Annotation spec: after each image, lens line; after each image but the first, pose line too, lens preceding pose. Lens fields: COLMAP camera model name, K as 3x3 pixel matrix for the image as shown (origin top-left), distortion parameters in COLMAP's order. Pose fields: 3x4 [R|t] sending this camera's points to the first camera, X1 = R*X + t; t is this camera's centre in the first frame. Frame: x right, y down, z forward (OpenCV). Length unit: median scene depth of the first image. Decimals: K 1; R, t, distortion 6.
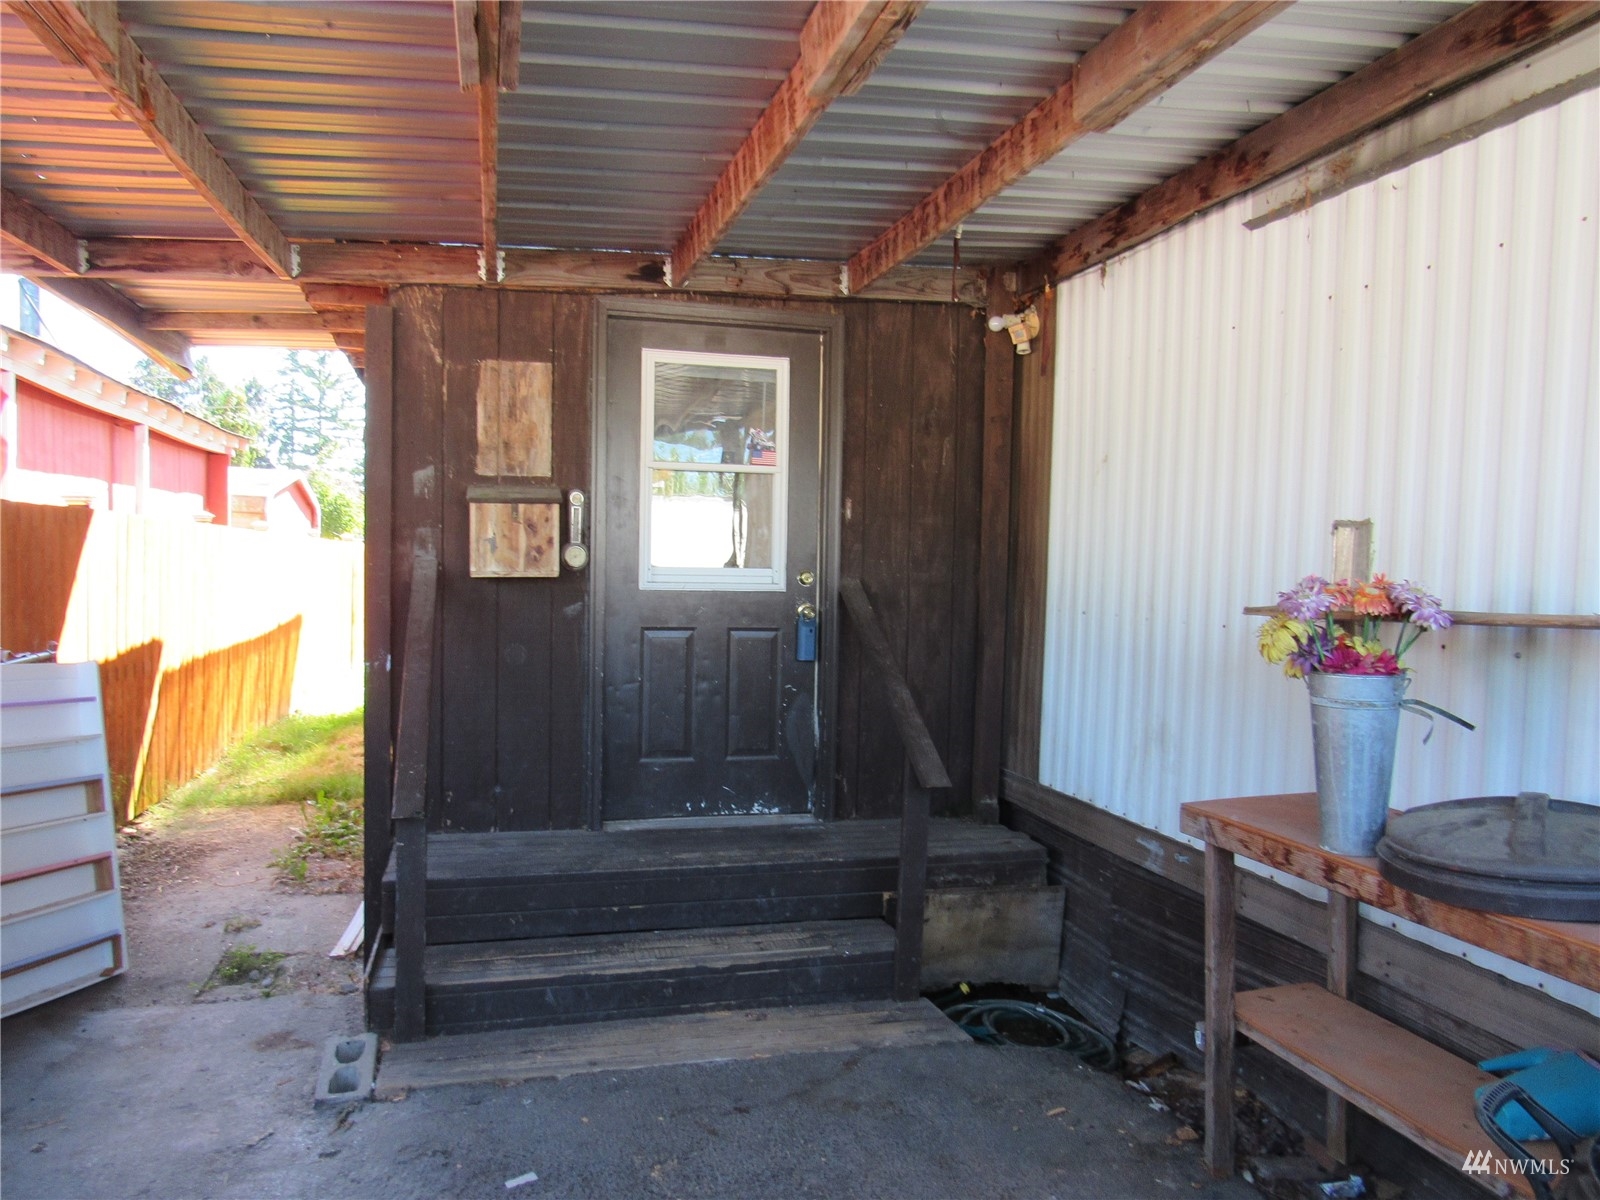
lens RADIAL K [[1150.4, 0, 788.4], [0, 1150.4, 605.6], [0, 0, 1]] dist [-0.033577, 0.036585]
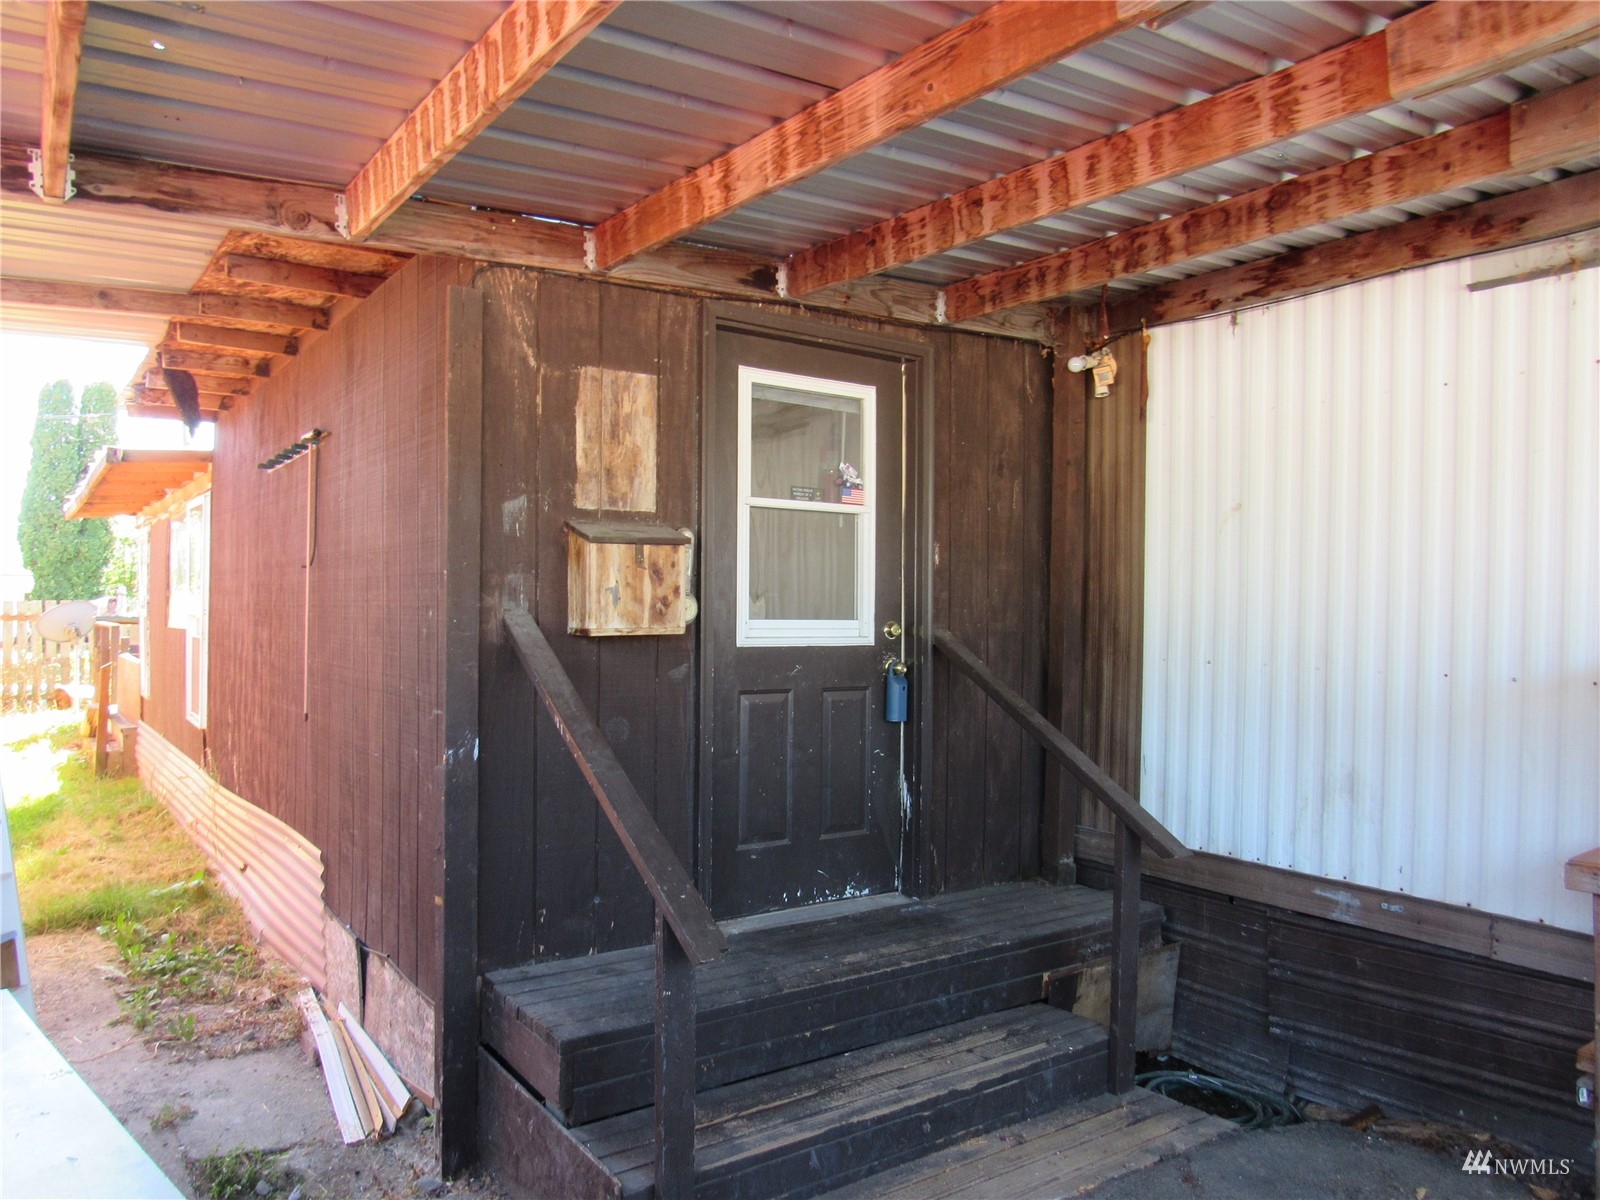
lens RADIAL K [[1150.4, 0, 788.4], [0, 1150.4, 605.6], [0, 0, 1]] dist [-0.033577, 0.036585]
pose [[0.936998, -0.006706, 0.349271, -0.415663], [0.018375, 0.999378, -0.030107, -0.019074], [-0.348852, 0.034628, 0.936538, 0.199711]]
